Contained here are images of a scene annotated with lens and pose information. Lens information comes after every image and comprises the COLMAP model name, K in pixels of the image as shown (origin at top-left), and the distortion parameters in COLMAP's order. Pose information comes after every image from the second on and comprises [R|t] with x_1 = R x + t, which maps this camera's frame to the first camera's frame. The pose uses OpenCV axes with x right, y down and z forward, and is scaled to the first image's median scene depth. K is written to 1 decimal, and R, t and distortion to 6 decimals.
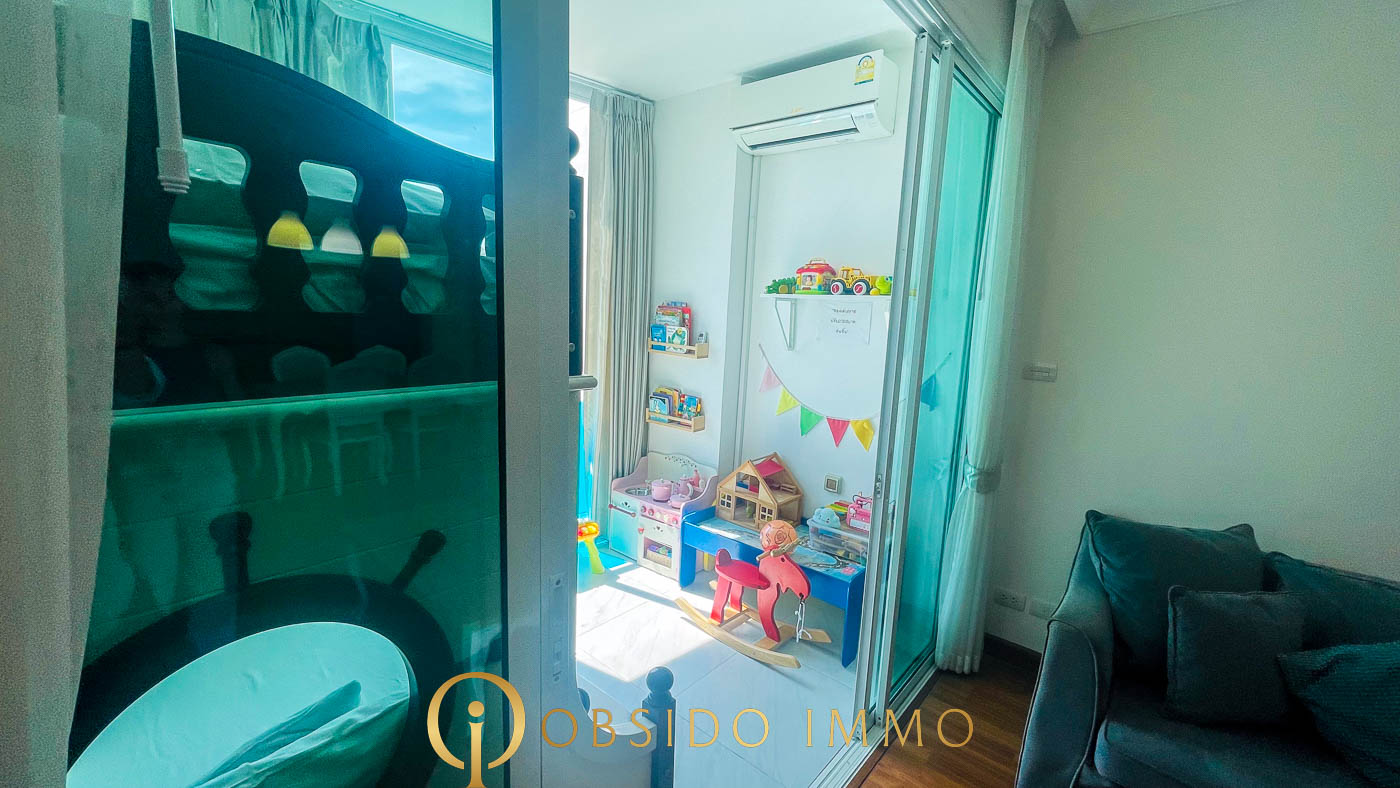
lens RADIAL K [[565.4, 0, 696.4], [0, 565.4, 391.9], [0, 0, 1]] dist [-0.003712, -0.000565]
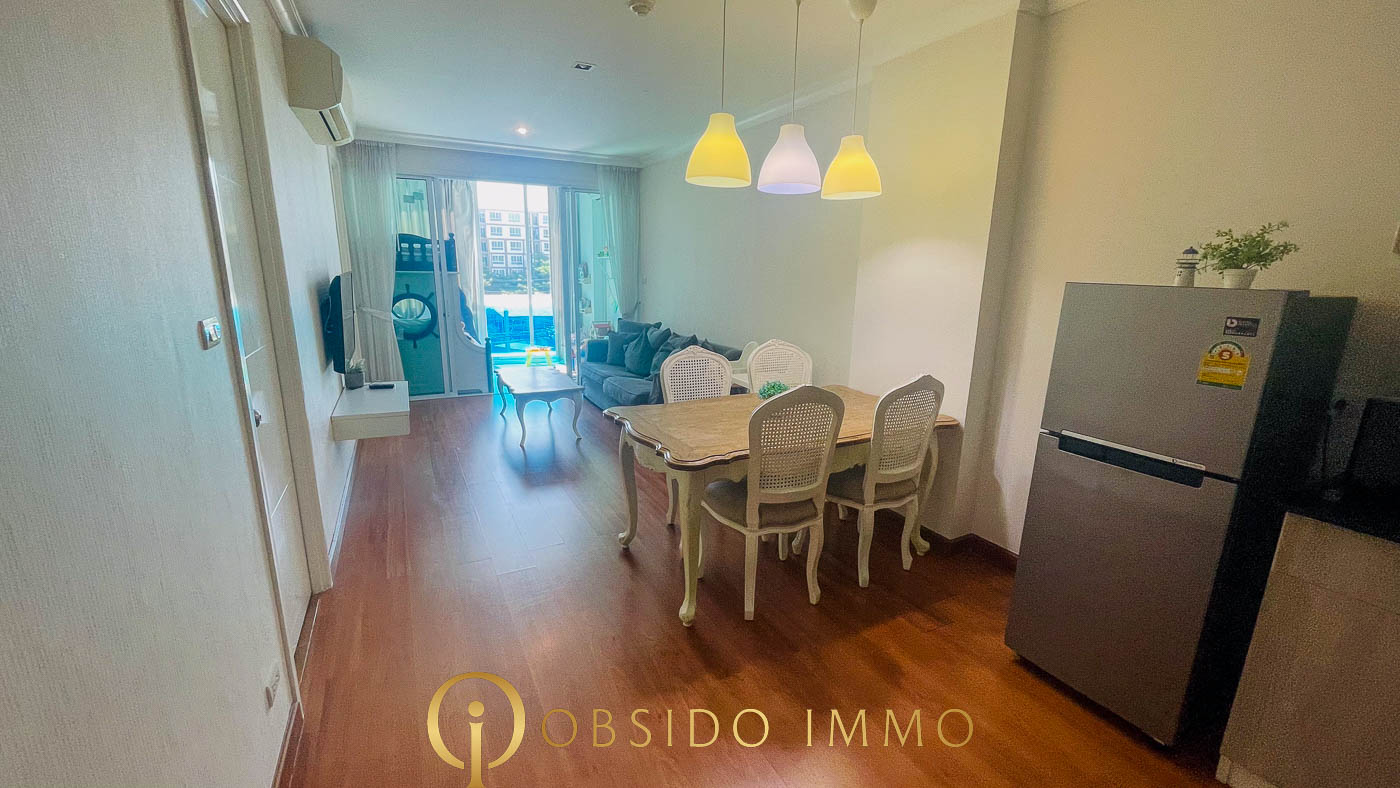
lens RADIAL K [[565.4, 0, 696.3], [0, 565.4, 396.8], [0, 0, 1]] dist [-0.003712, -0.000565]
pose [[0.926448, 0.052709, -0.372713, 1.958873], [-0.030659, 0.997424, 0.064849, 0.363865], [0.375172, -0.048652, 0.925678, -1.619109]]
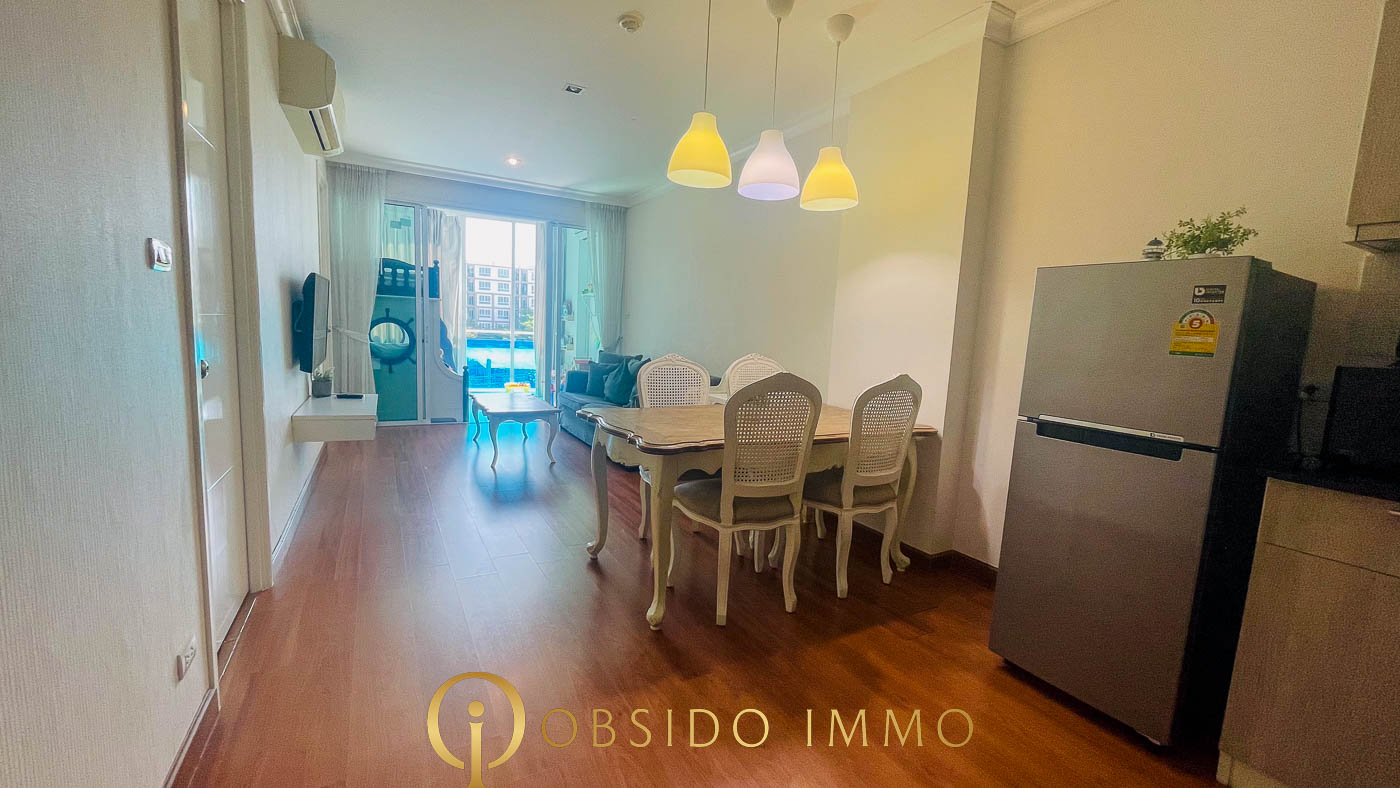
lens RADIAL K [[565.4, 0, 696.7], [0, 565.4, 396.9], [0, 0, 1]] dist [-0.003712, -0.000565]
pose [[0.936877, 0.039223, -0.347453, 1.967392], [-0.057135, 0.997505, -0.041455, 0.484135], [0.344960, 0.058690, 0.936781, -1.594078]]
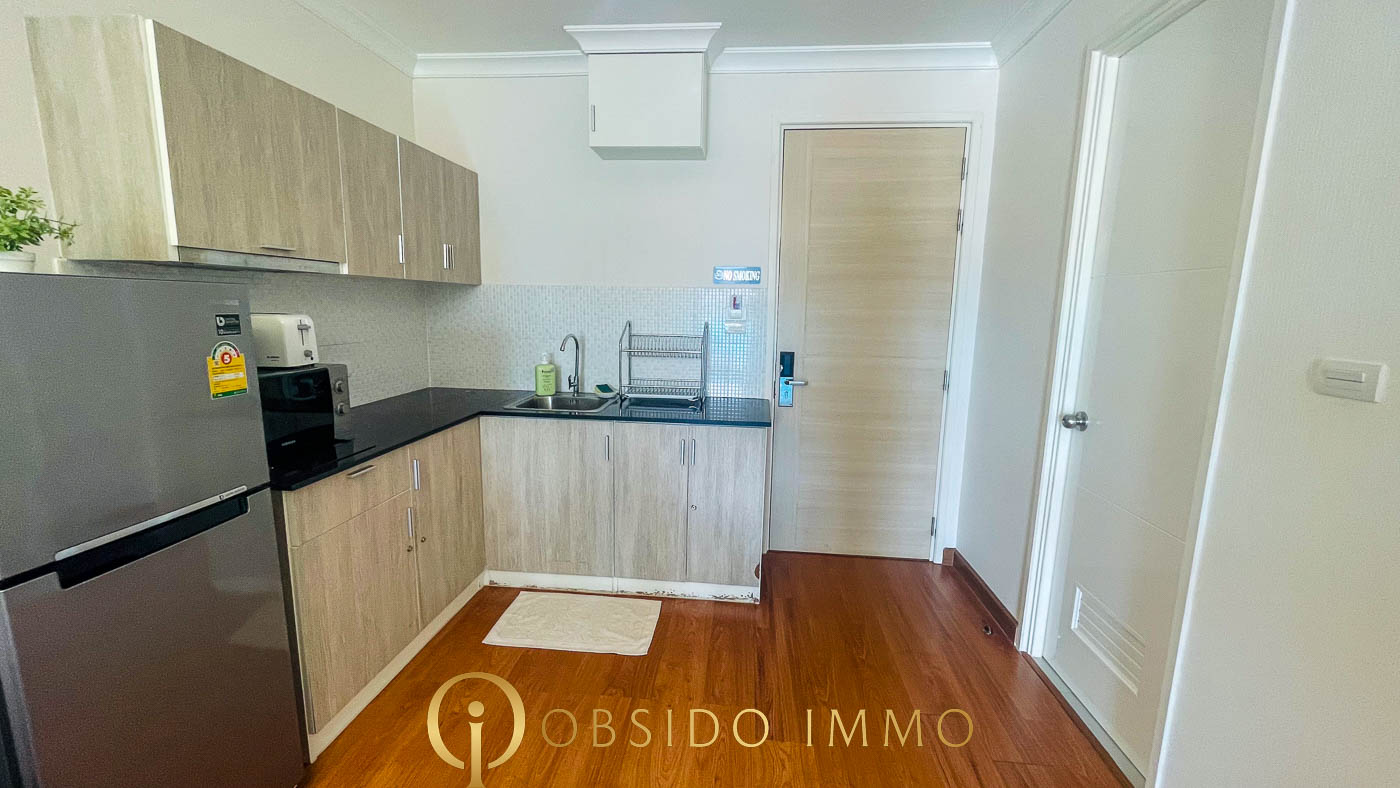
lens RADIAL K [[565.4, 0, 699.0], [0, 565.4, 394.9], [0, 0, 1]] dist [-0.003712, -0.000565]
pose [[-0.571010, -0.186153, 0.799559, 1.553653], [0.080980, 0.956430, 0.280508, 0.254589], [-0.816940, 0.224921, -0.531056, -0.867030]]
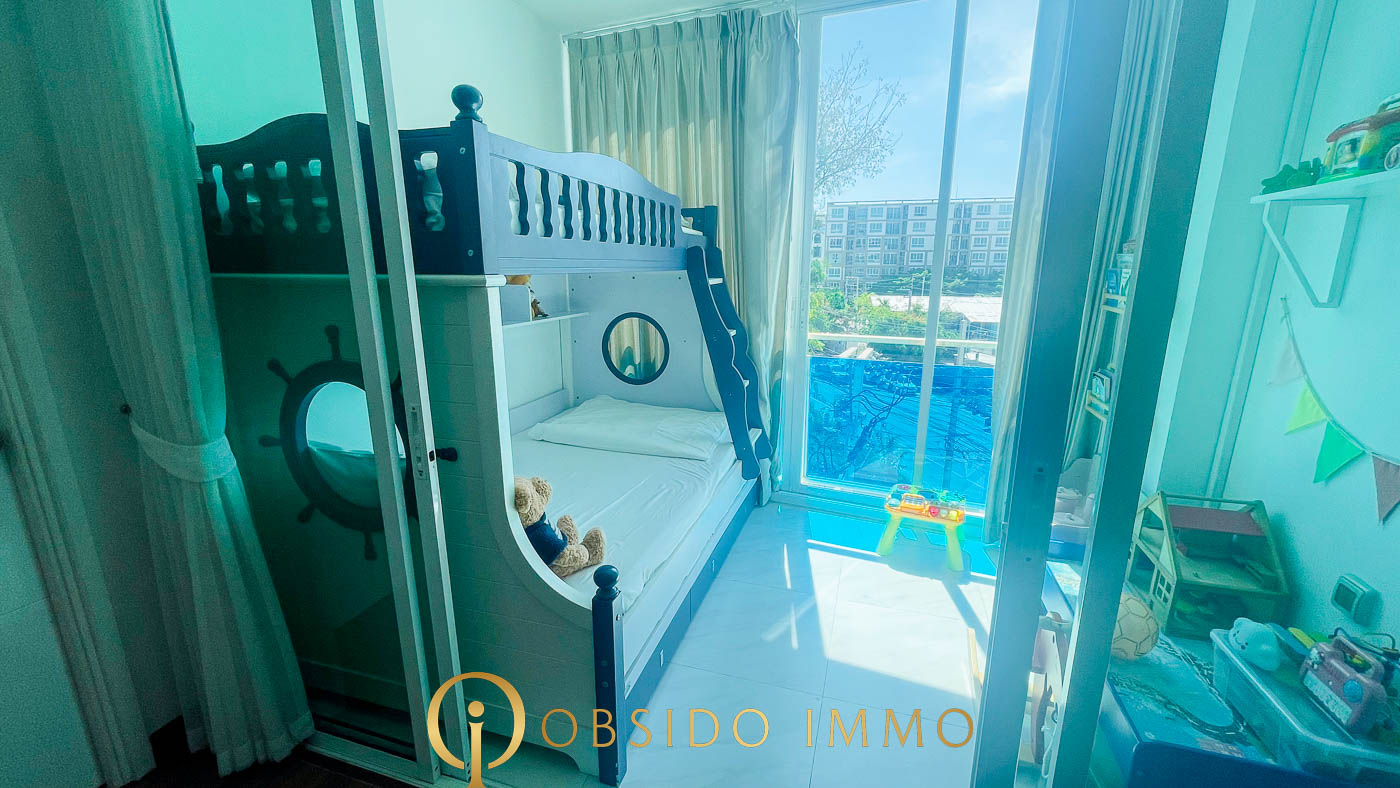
lens RADIAL K [[565.4, 0, 698.6], [0, 565.4, 398.0], [0, 0, 1]] dist [-0.003712, -0.000565]
pose [[0.392141, 0.166289, -0.904751, 0.531148], [-0.120606, 0.984330, 0.128642, 0.009671], [0.911965, 0.058673, 0.406051, 0.403265]]
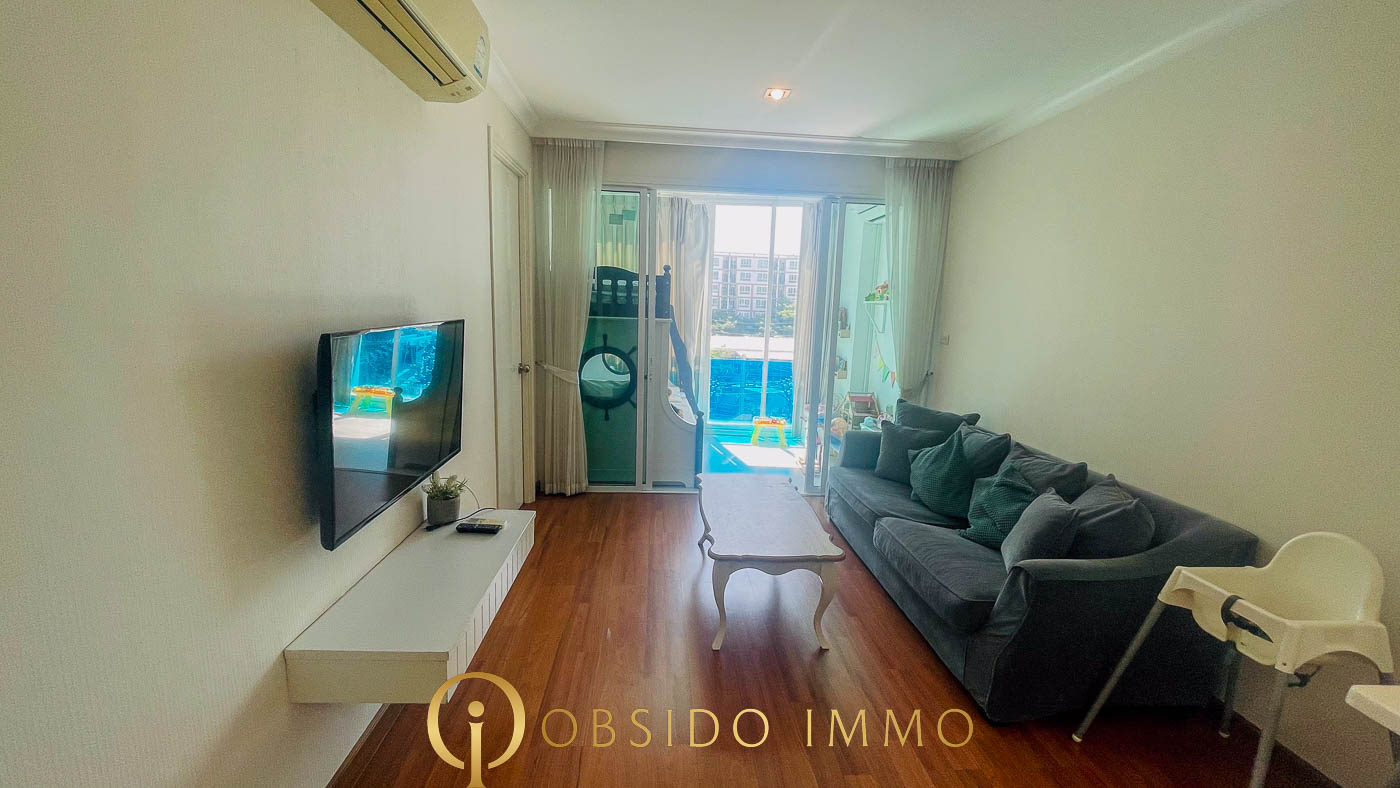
lens RADIAL K [[565.4, 0, 697.9], [0, 565.4, 403.4], [0, 0, 1]] dist [-0.003712, -0.000565]
pose [[0.700688, 0.097990, -0.706707, 1.341032], [-0.109790, 0.993534, 0.028906, 0.202331], [0.704970, 0.057335, 0.706916, -0.820439]]
